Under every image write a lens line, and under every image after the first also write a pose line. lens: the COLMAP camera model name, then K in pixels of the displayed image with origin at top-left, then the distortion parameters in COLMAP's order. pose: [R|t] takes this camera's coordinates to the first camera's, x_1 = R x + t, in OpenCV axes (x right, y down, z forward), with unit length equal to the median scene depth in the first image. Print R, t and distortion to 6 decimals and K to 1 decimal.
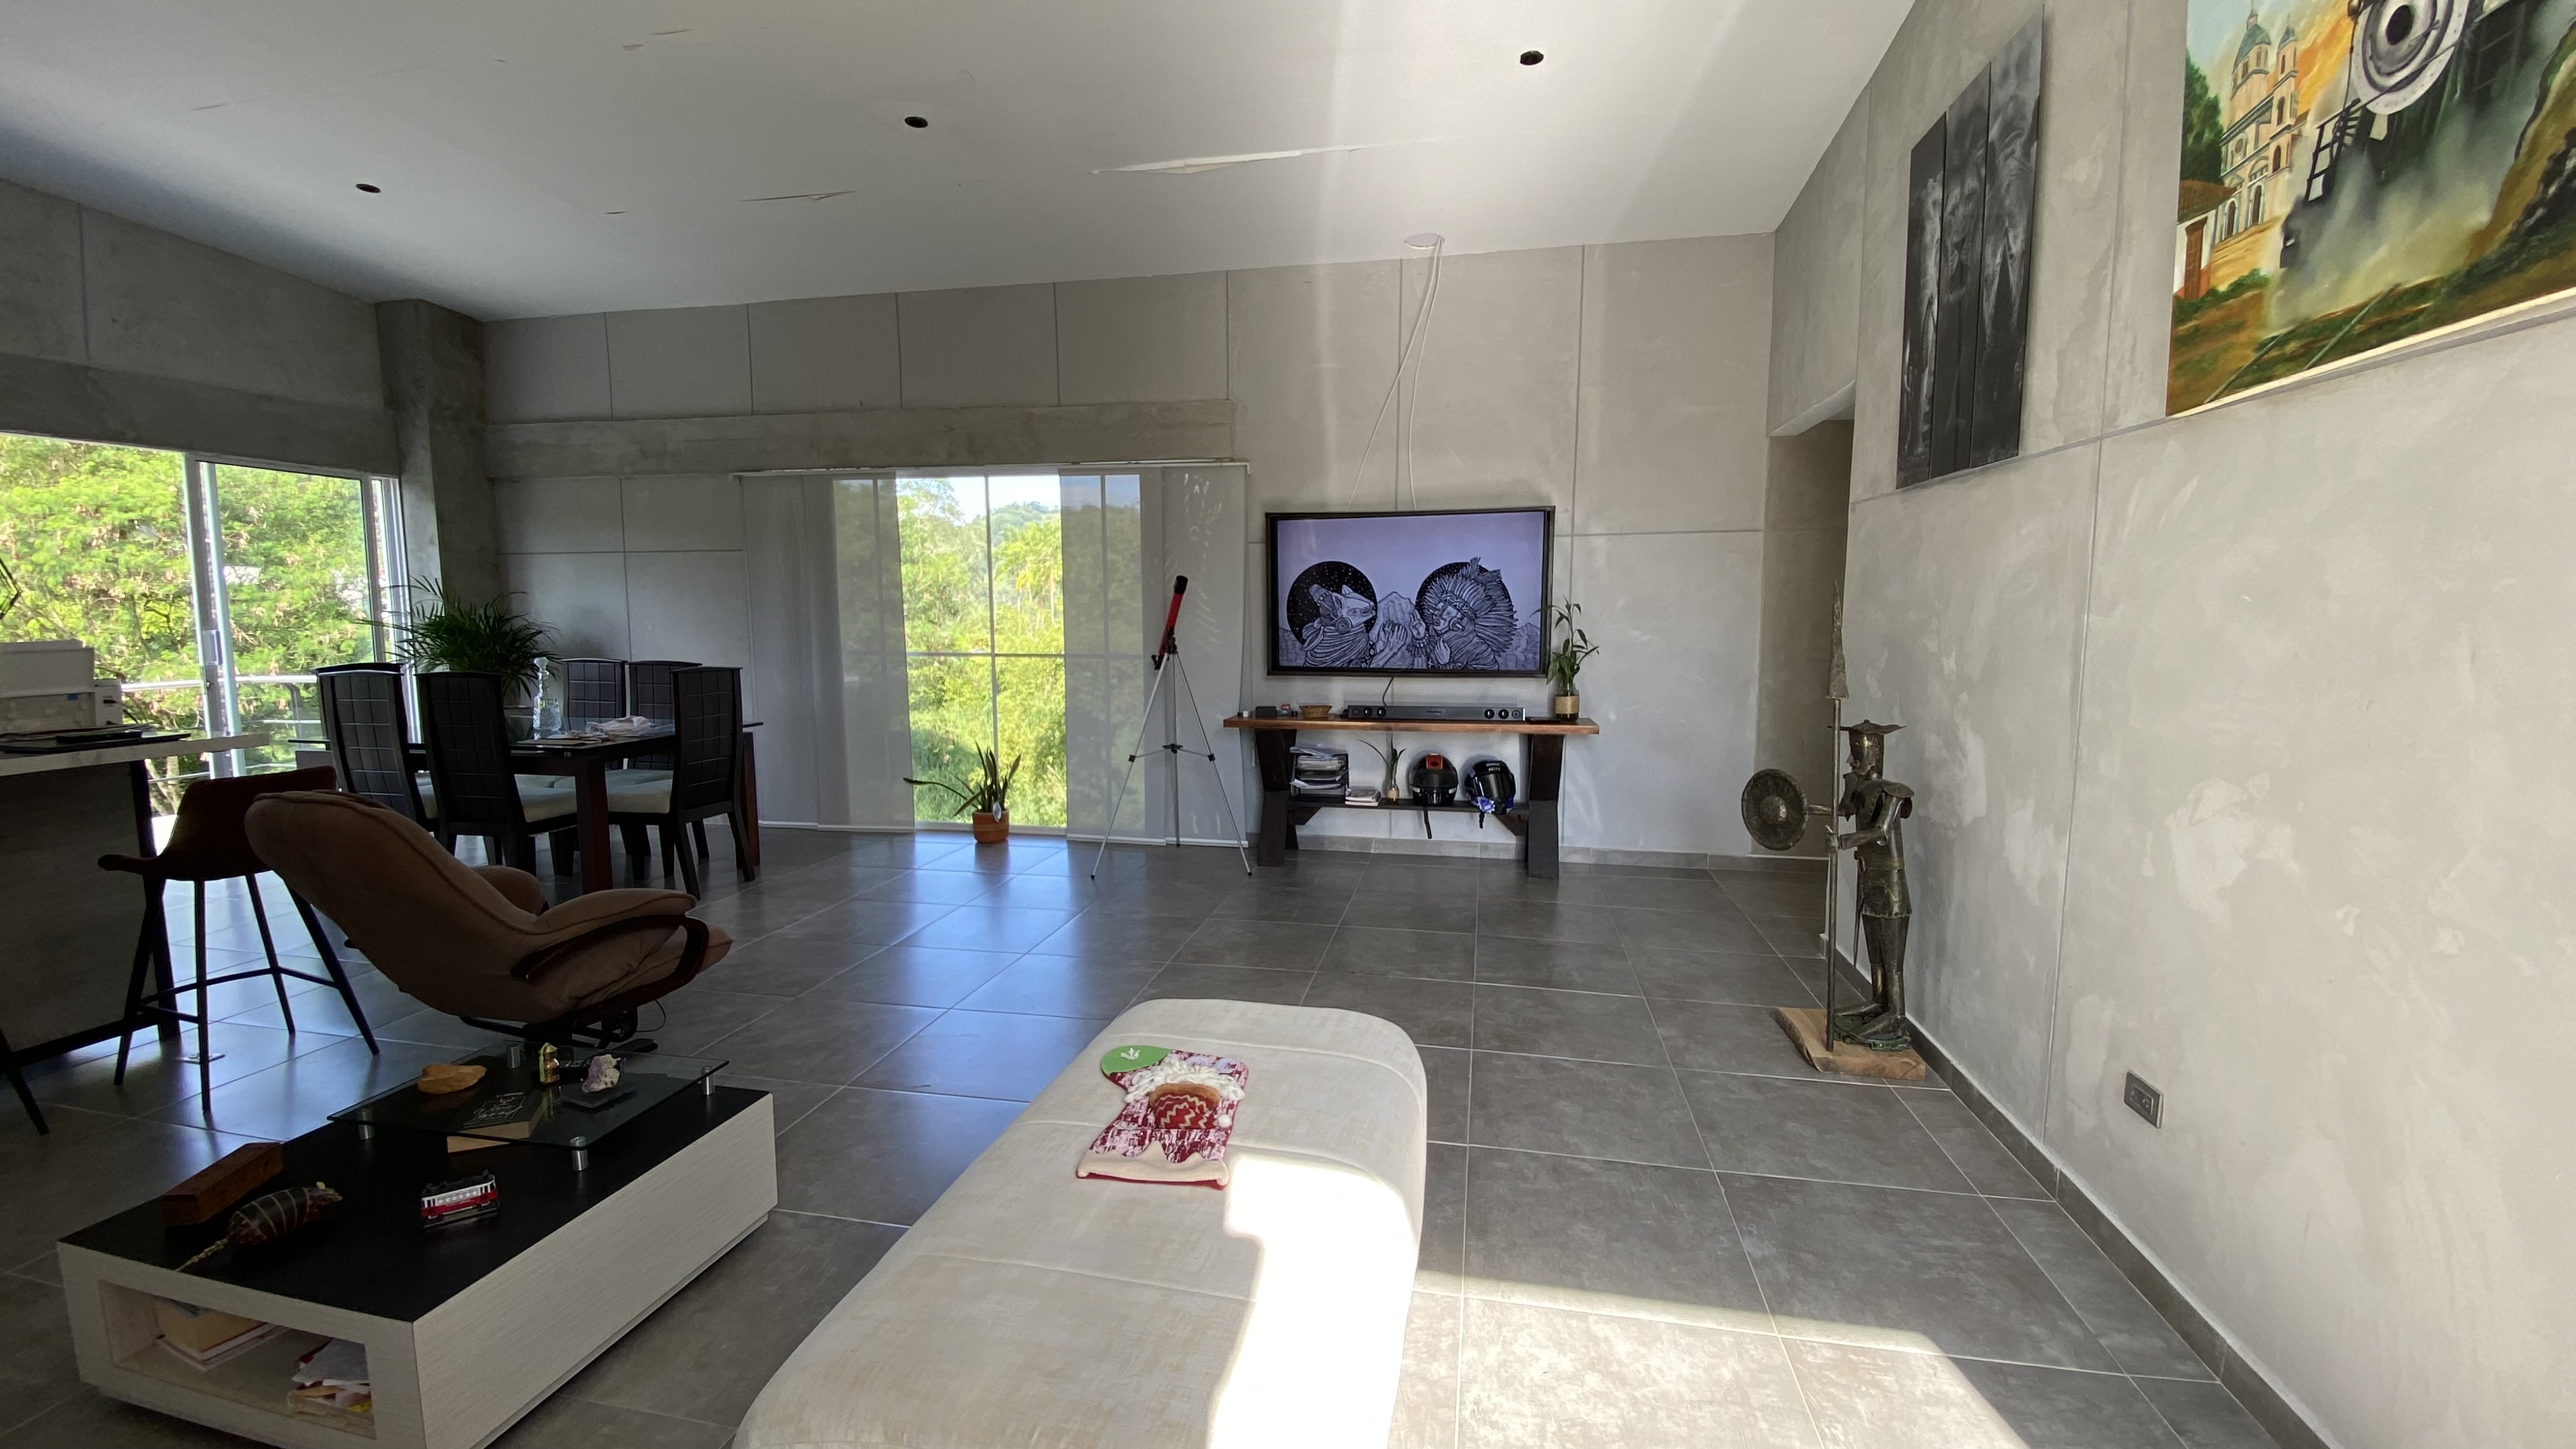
lens RADIAL K [[1050.0, 0, 1278.2], [0, 1050.0, 728.1], [0, 0, 1]] dist [0.017576, -0.017974]
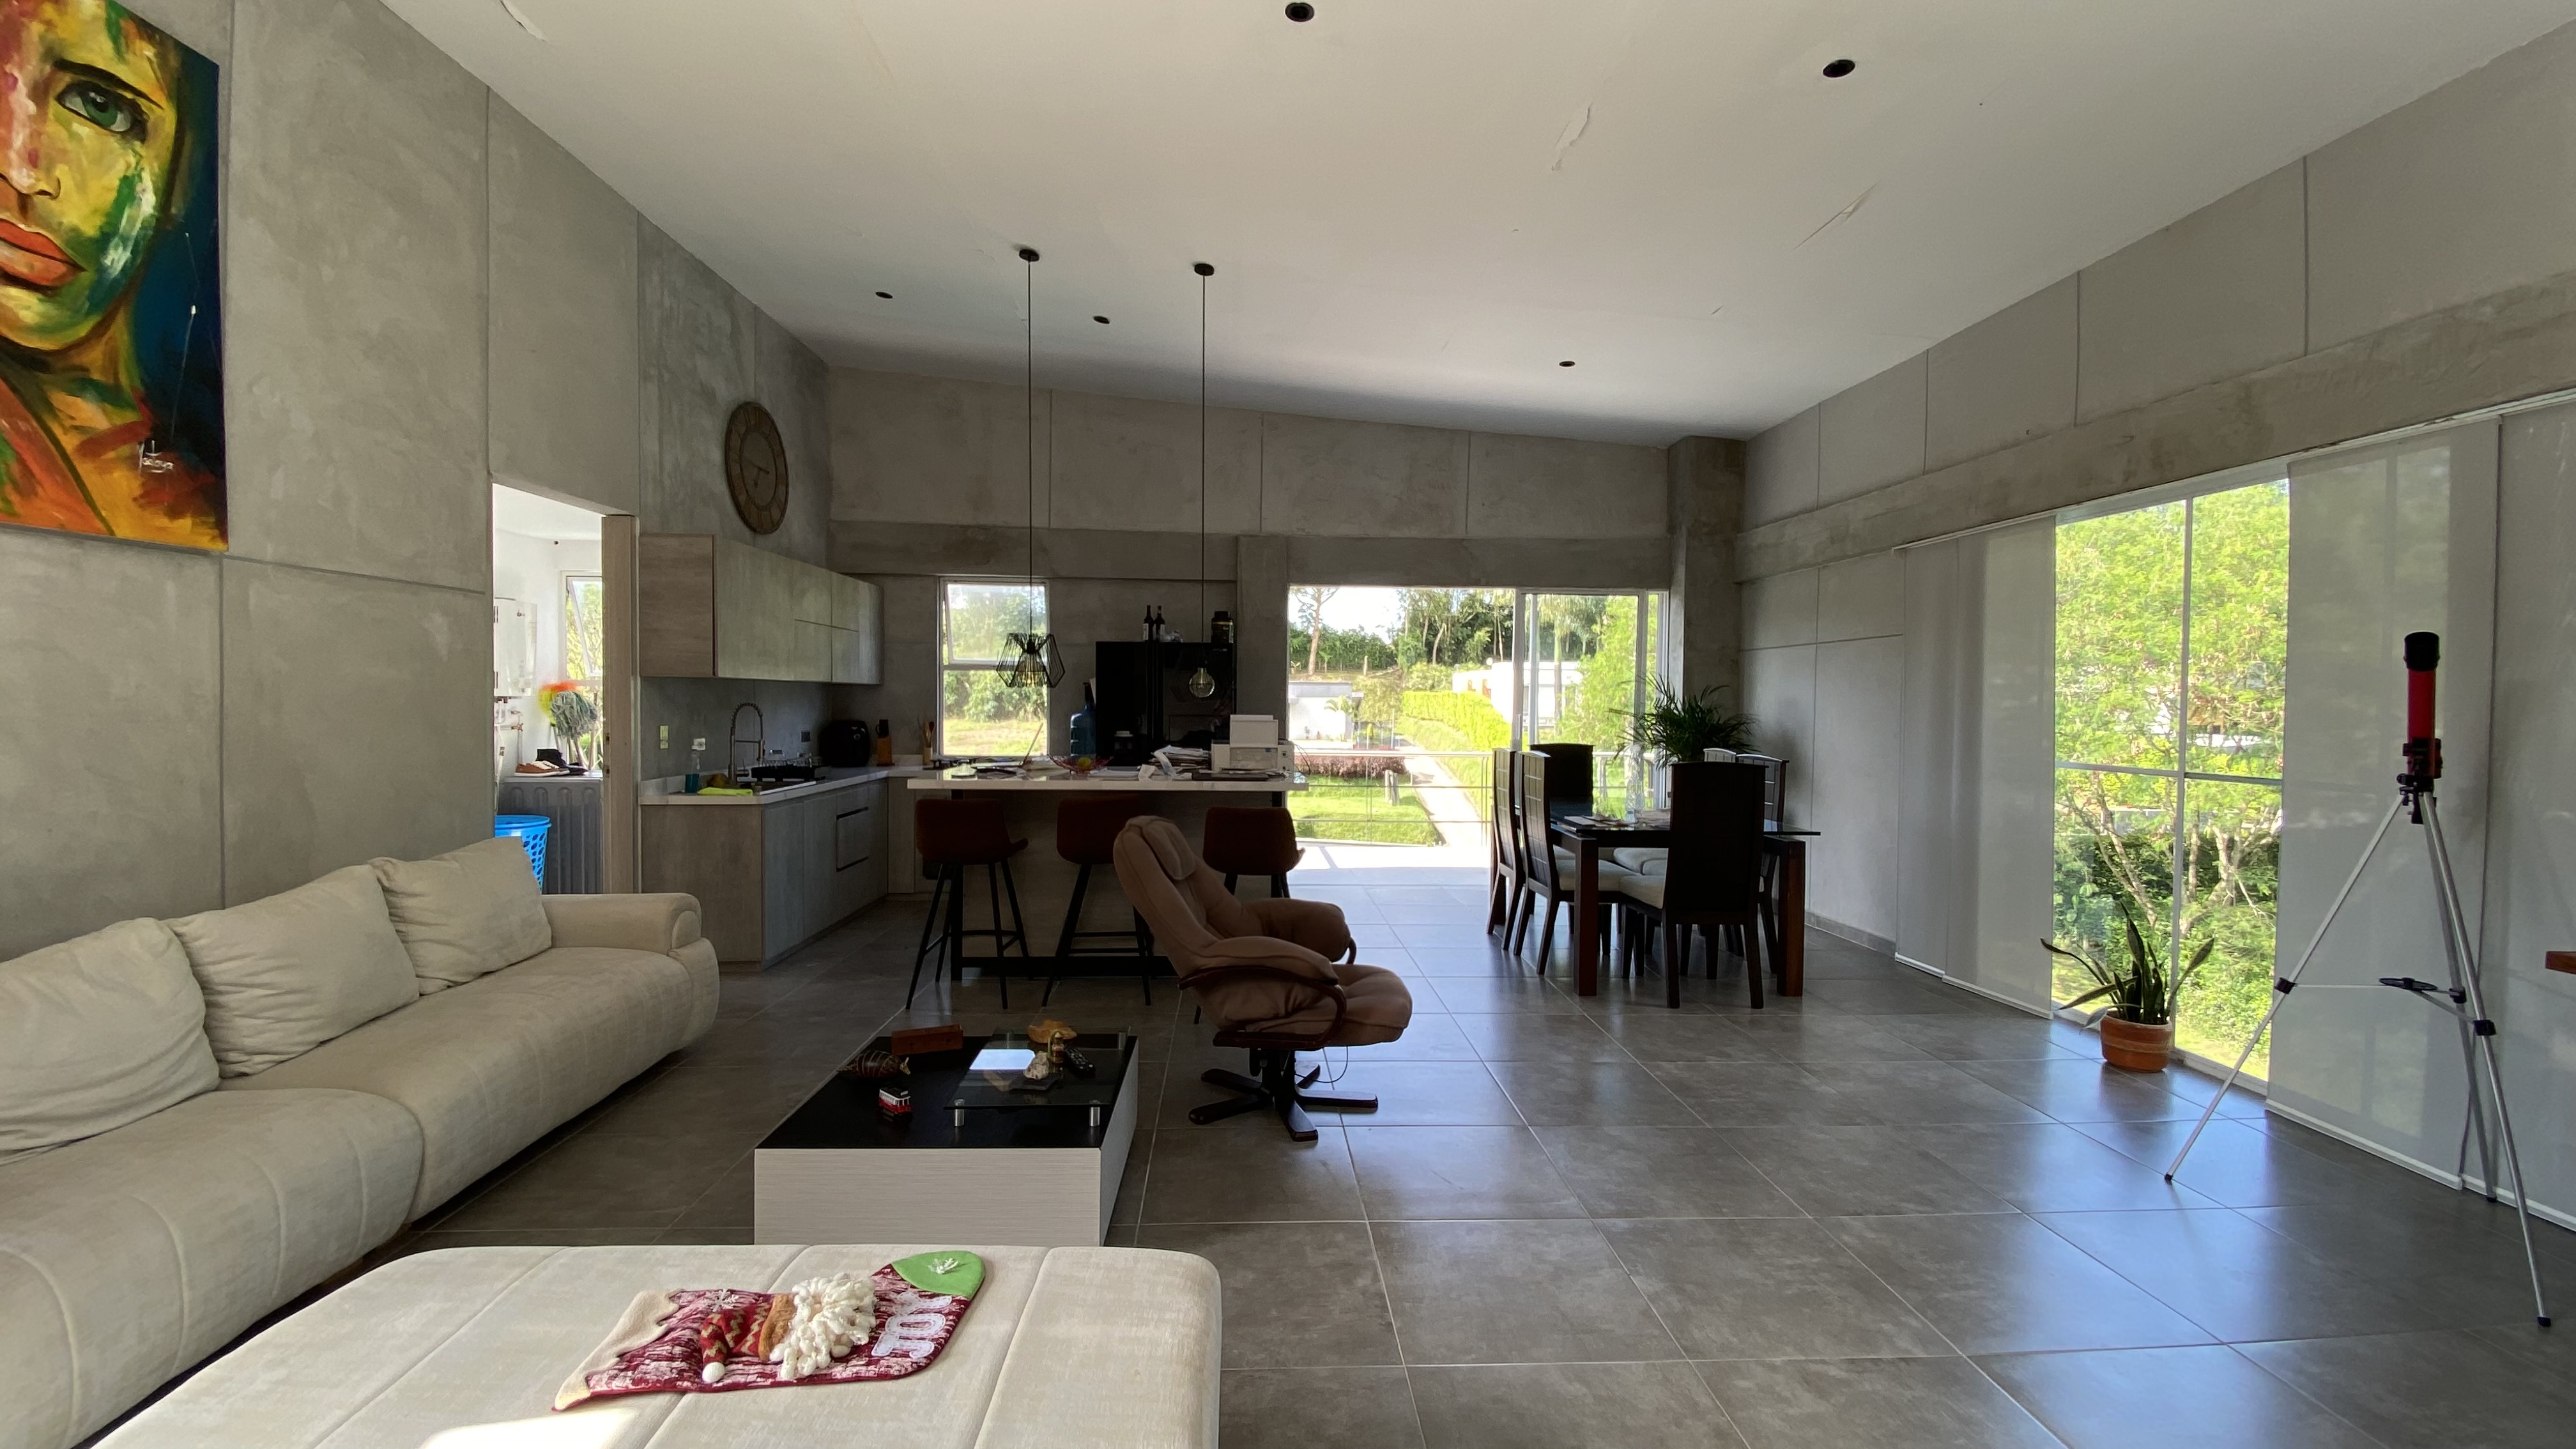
lens RADIAL K [[1050.0, 0, 1278.2], [0, 1050.0, 728.1], [0, 0, 1]] dist [0.017576, -0.017974]
pose [[0.234405, 0.027811, -0.971741, 0.218535], [-0.116186, 0.993227, 0.000399, -0.036264], [0.965171, 0.112809, 0.236049, 0.331095]]
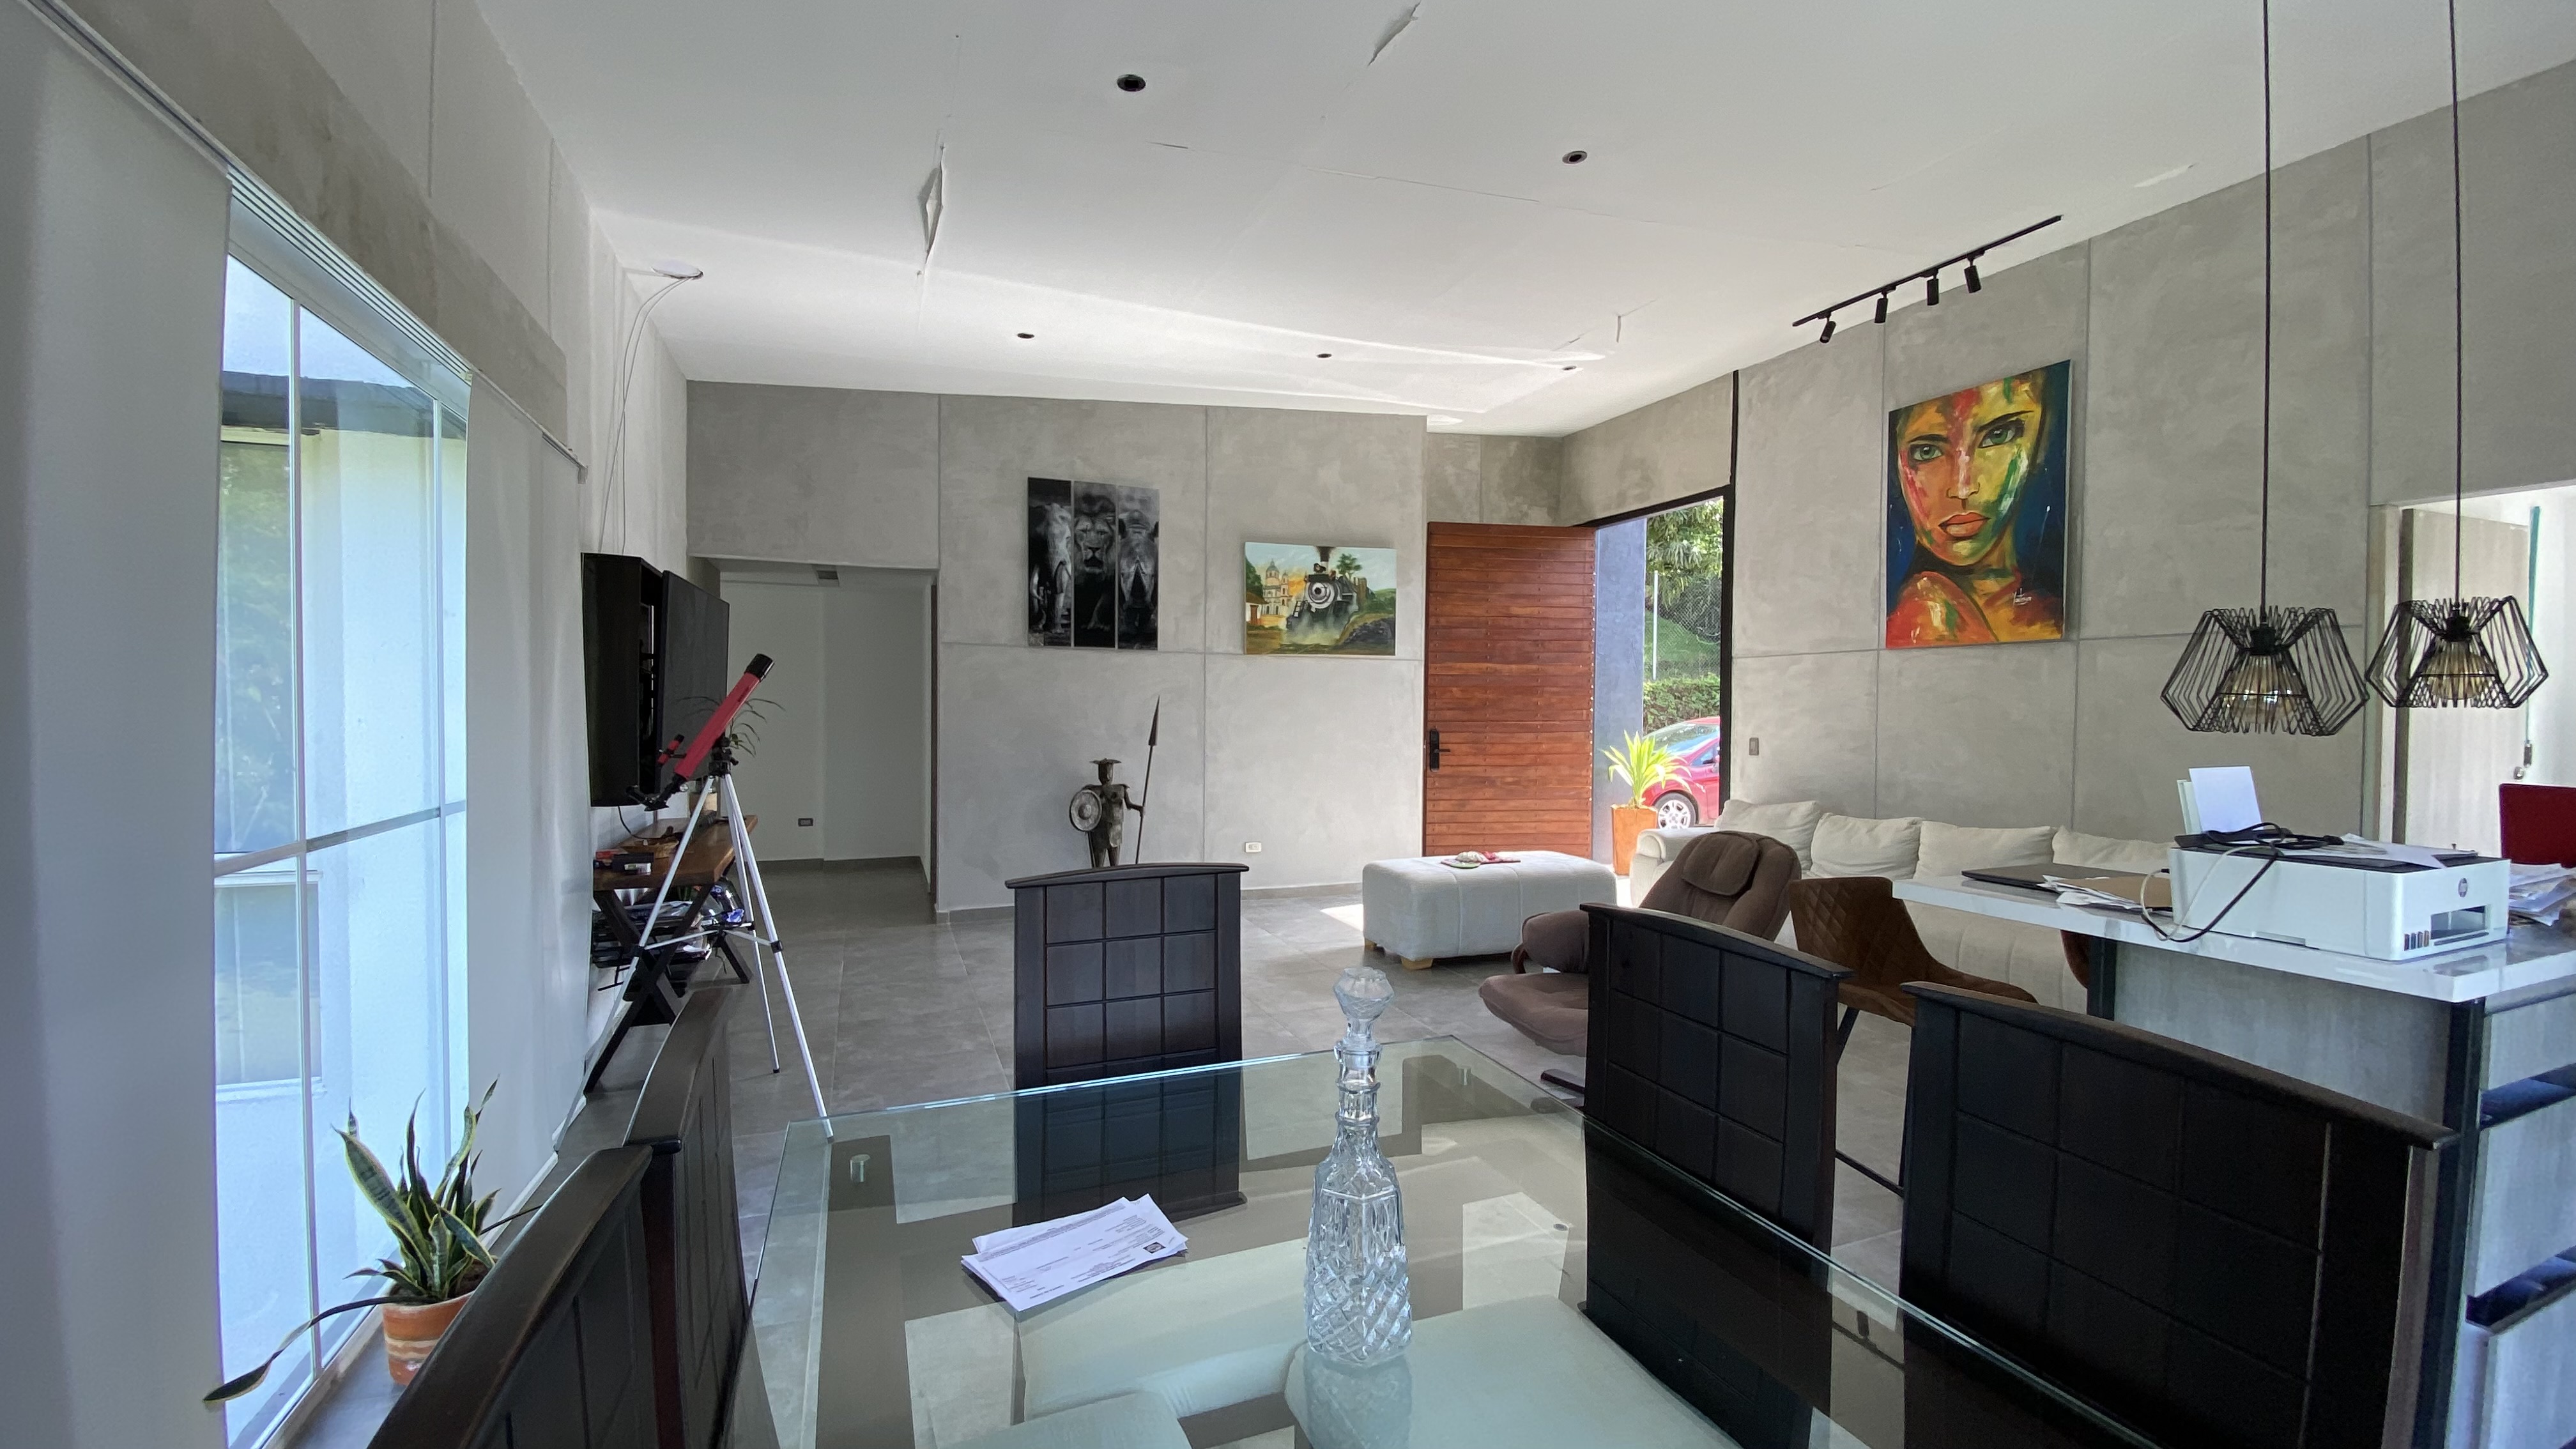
lens RADIAL K [[1050.0, 0, 1278.2], [0, 1050.0, 728.1], [0, 0, 1]] dist [0.017576, -0.017974]
pose [[-0.542518, -0.023399, 0.839719, -0.747528], [0.084838, 0.992975, 0.082480, -0.112776], [-0.835750, 0.115987, -0.536721, 0.963384]]
